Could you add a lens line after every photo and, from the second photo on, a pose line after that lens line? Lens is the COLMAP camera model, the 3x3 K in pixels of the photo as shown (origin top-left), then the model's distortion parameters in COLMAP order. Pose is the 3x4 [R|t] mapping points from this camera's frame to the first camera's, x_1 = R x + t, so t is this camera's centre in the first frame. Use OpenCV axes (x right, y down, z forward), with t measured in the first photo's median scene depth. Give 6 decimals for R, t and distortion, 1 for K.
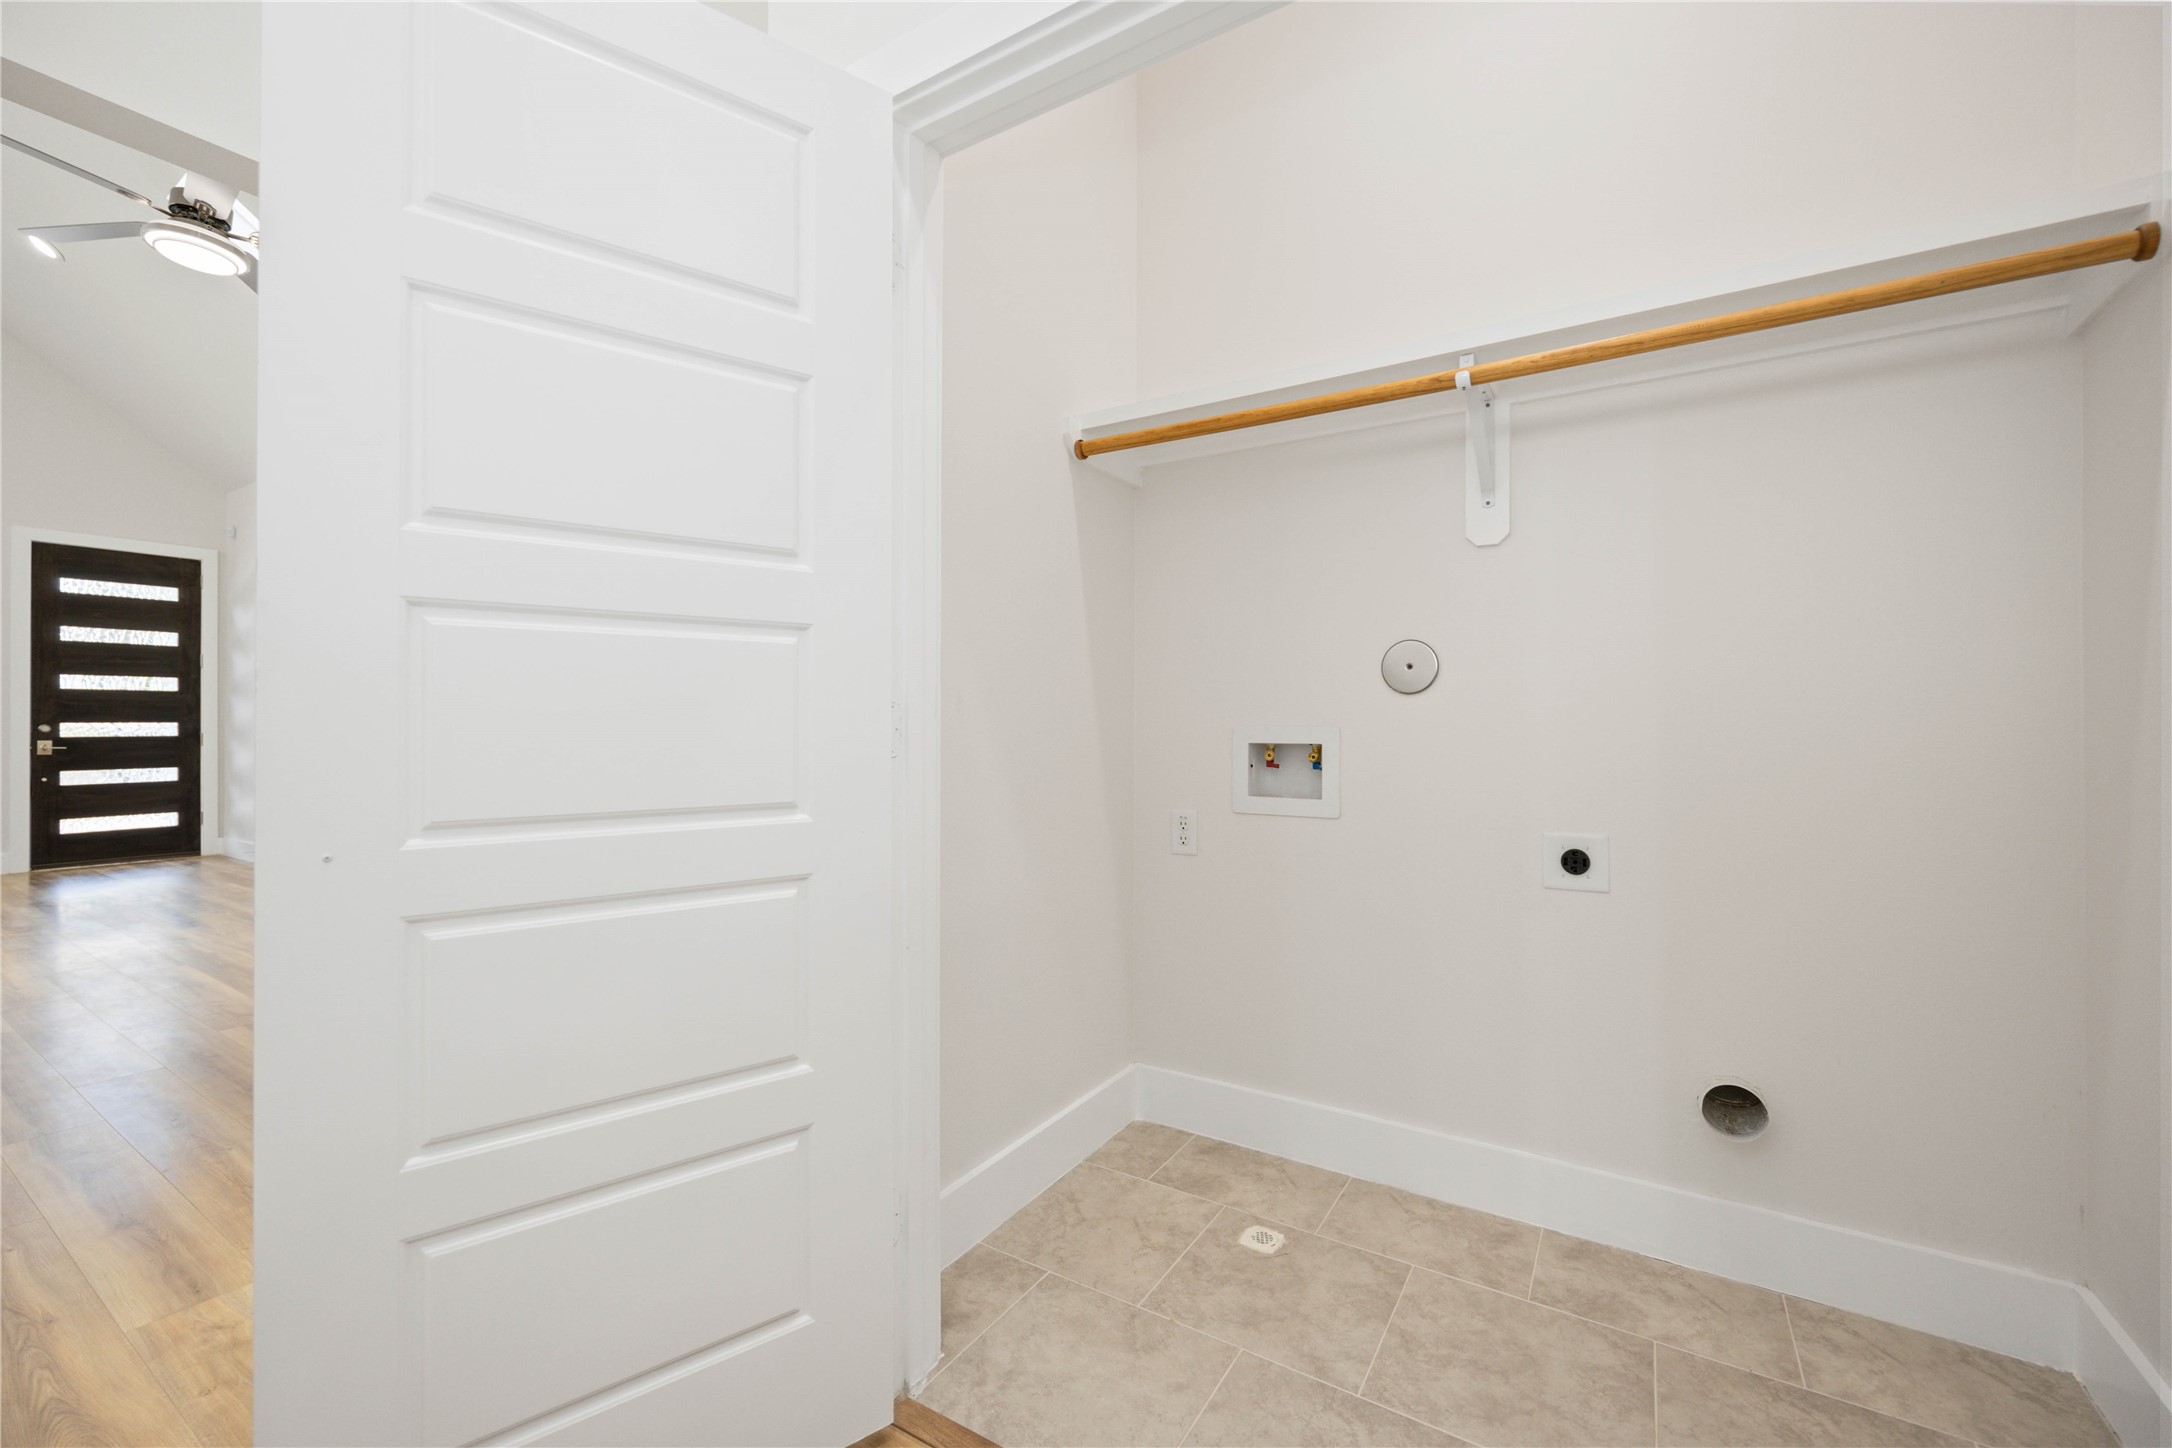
lens RADIAL K [[880.4, 0, 1088.9], [0, 880.4, 718.1], [0, 0, 1]] dist [0.000894, -0.000261]
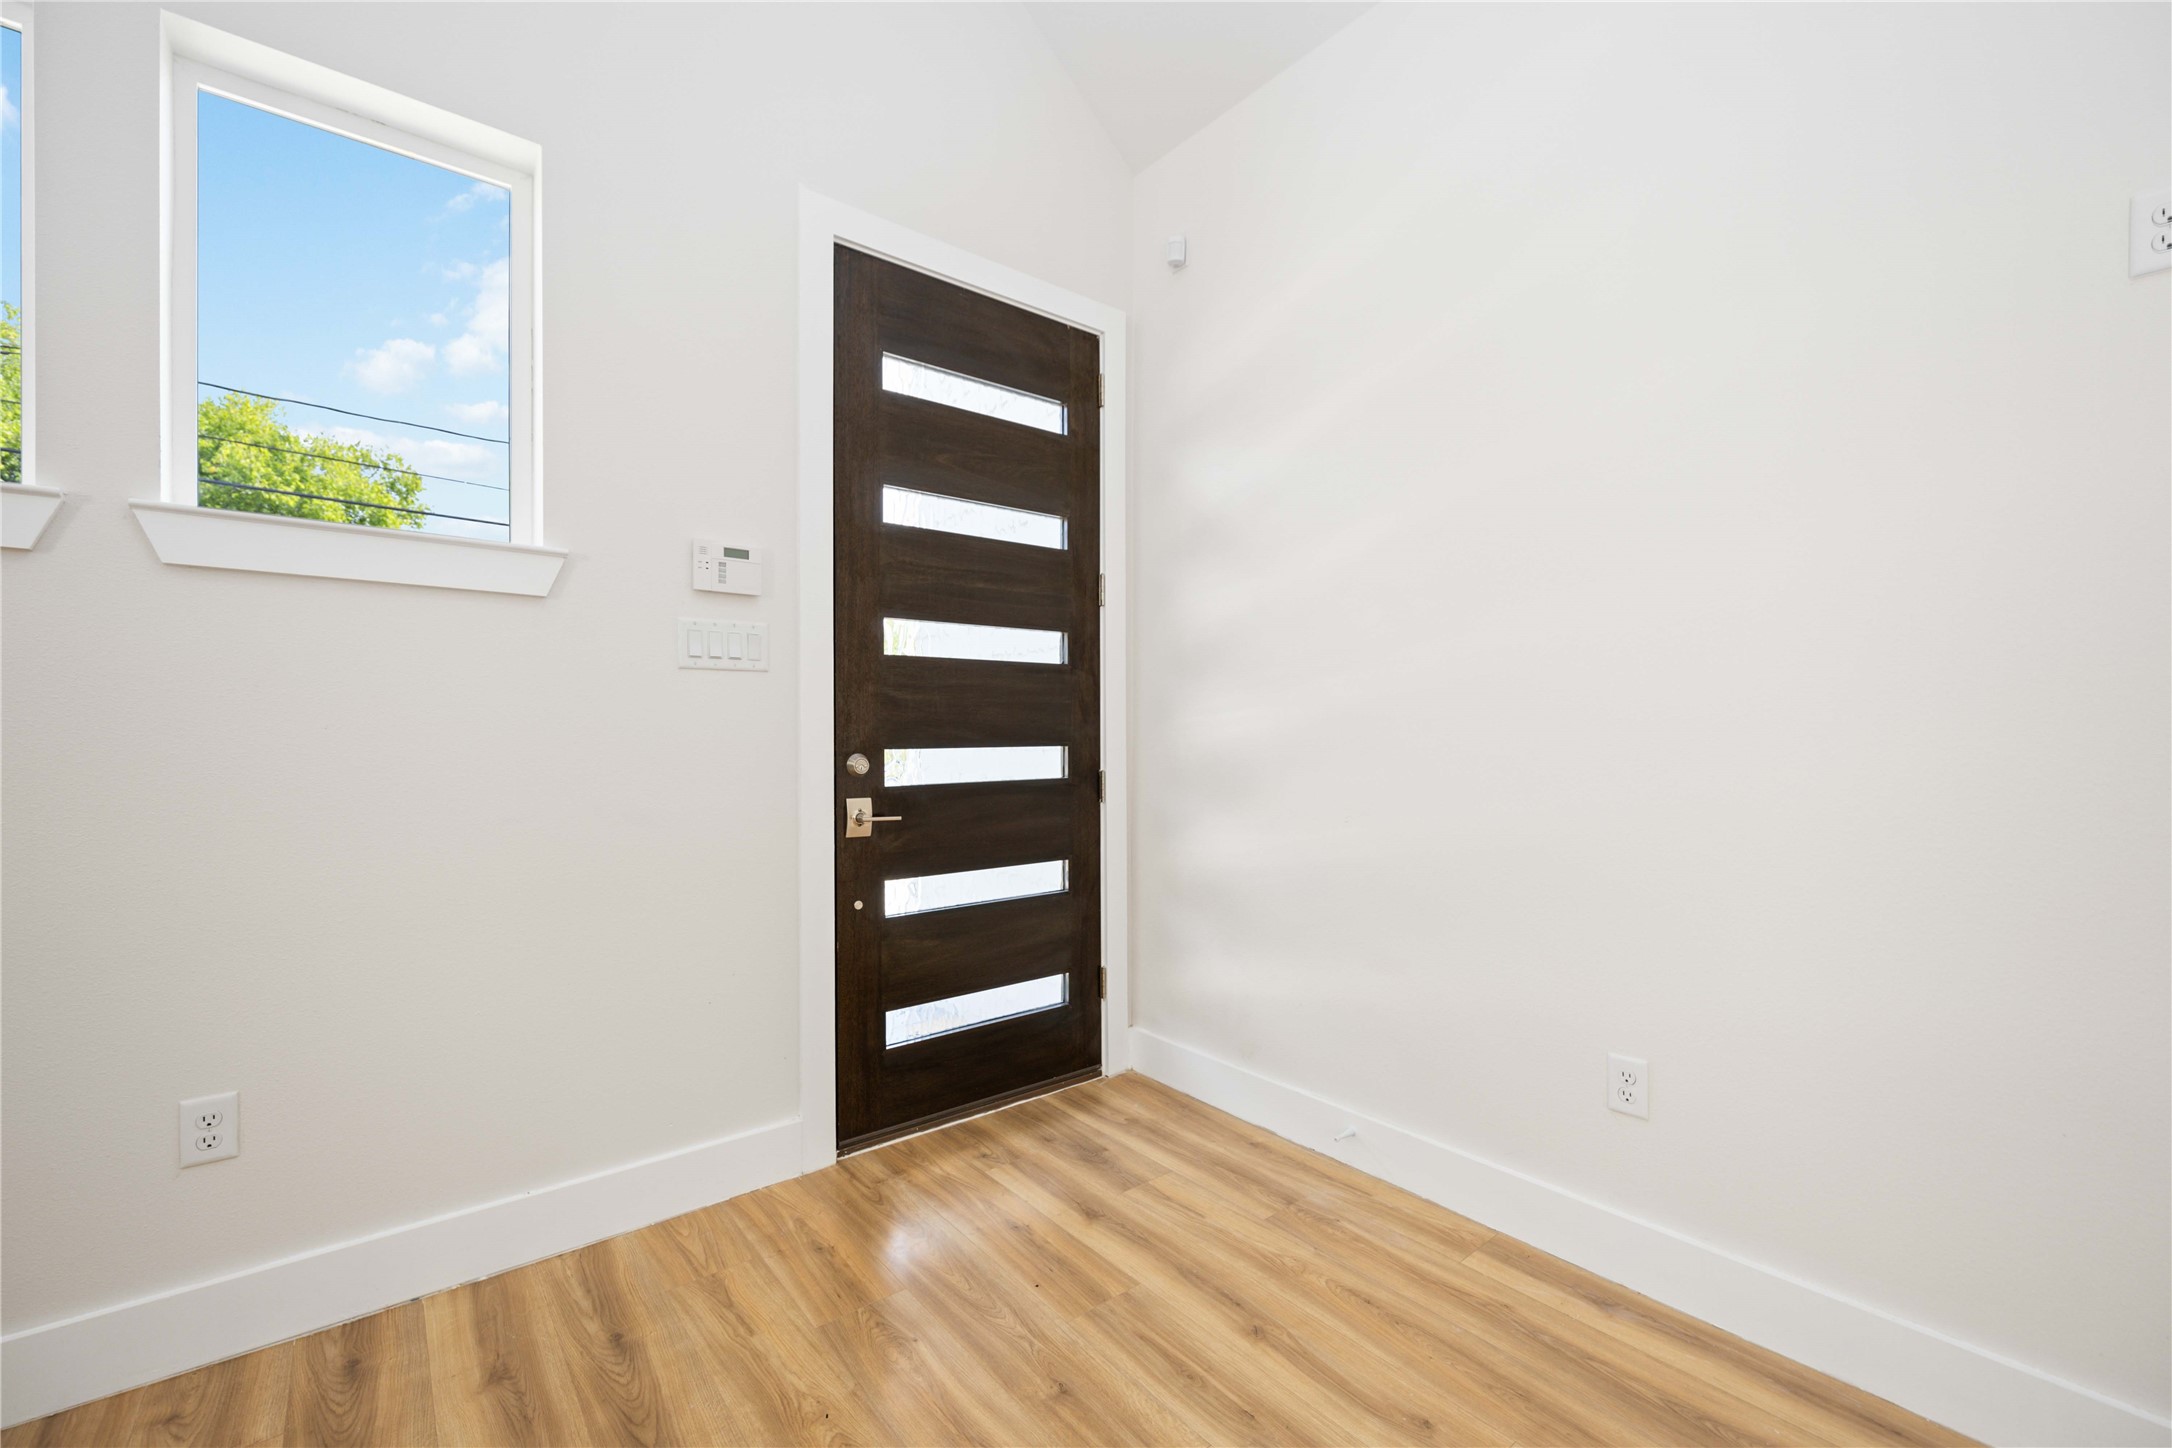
lens RADIAL K [[880.4, 0, 1105.1], [0, 880.4, 736.1], [0, 0, 1]] dist [0.000894, -0.000261]
pose [[0.948852, 0.005894, -0.315667, -0.962512], [-0.001699, 0.999907, 0.013564, -0.004982], [0.315718, -0.012334, 0.948773, 0.679469]]
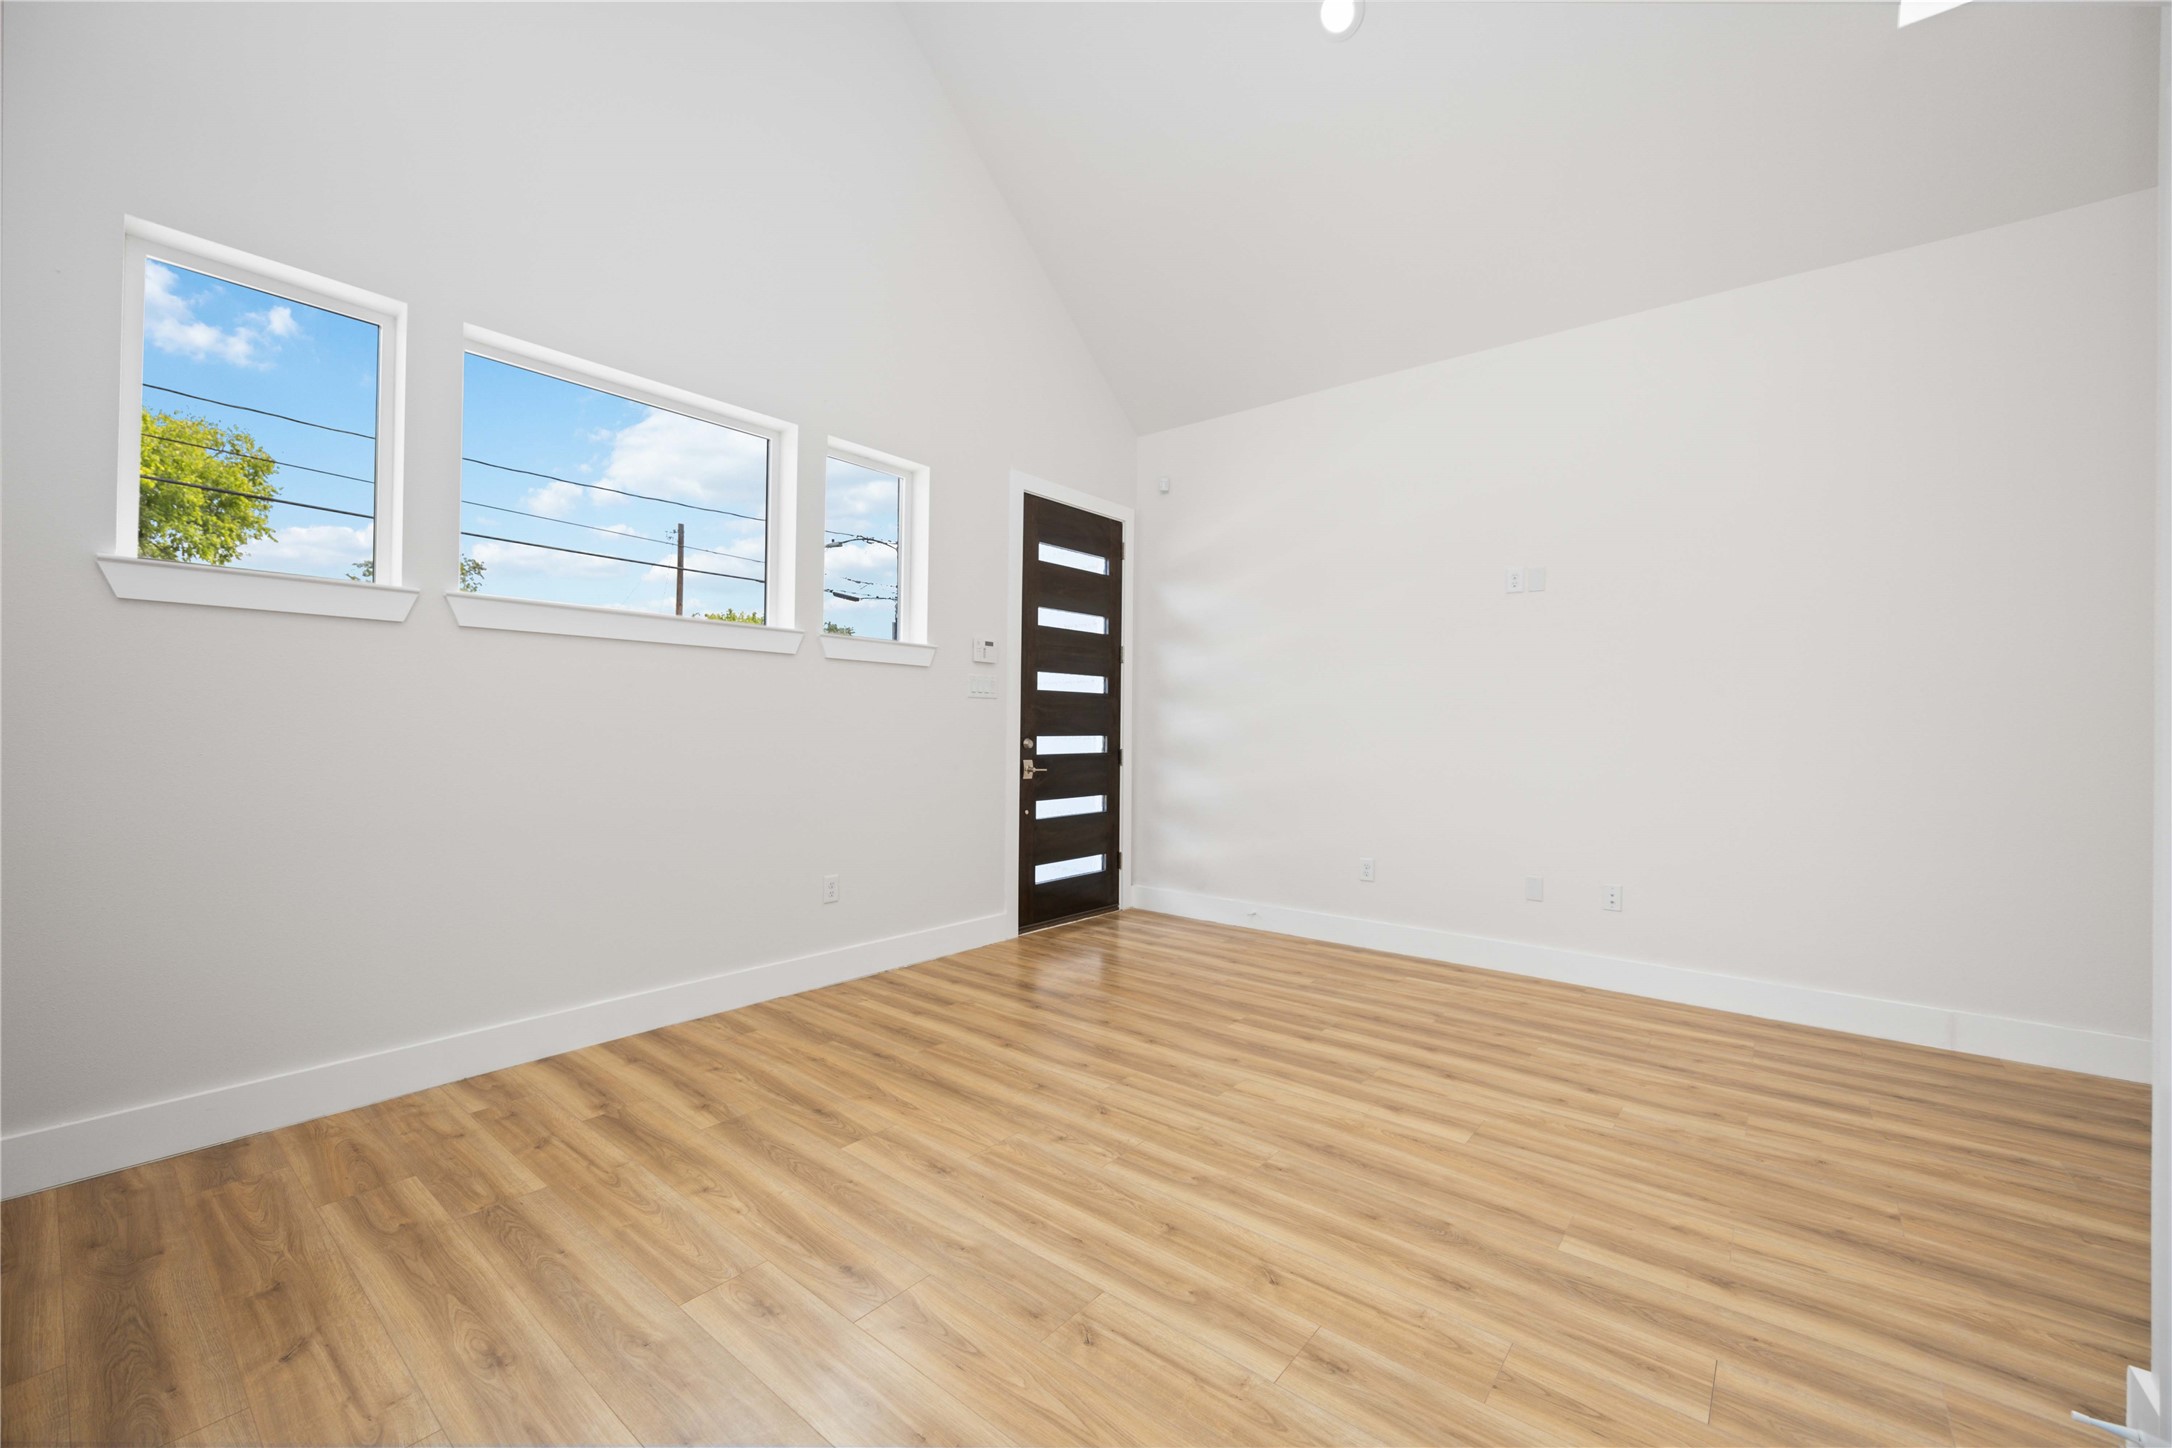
lens RADIAL K [[880.4, 0, 1101.3], [0, 880.4, 721.9], [0, 0, 1]] dist [0.000894, -0.000261]
pose [[0.994249, 0.014610, -0.106088, -1.032446], [-0.014801, 0.999890, -0.001013, -0.006625], [0.106062, 0.002577, 0.994356, 0.262596]]
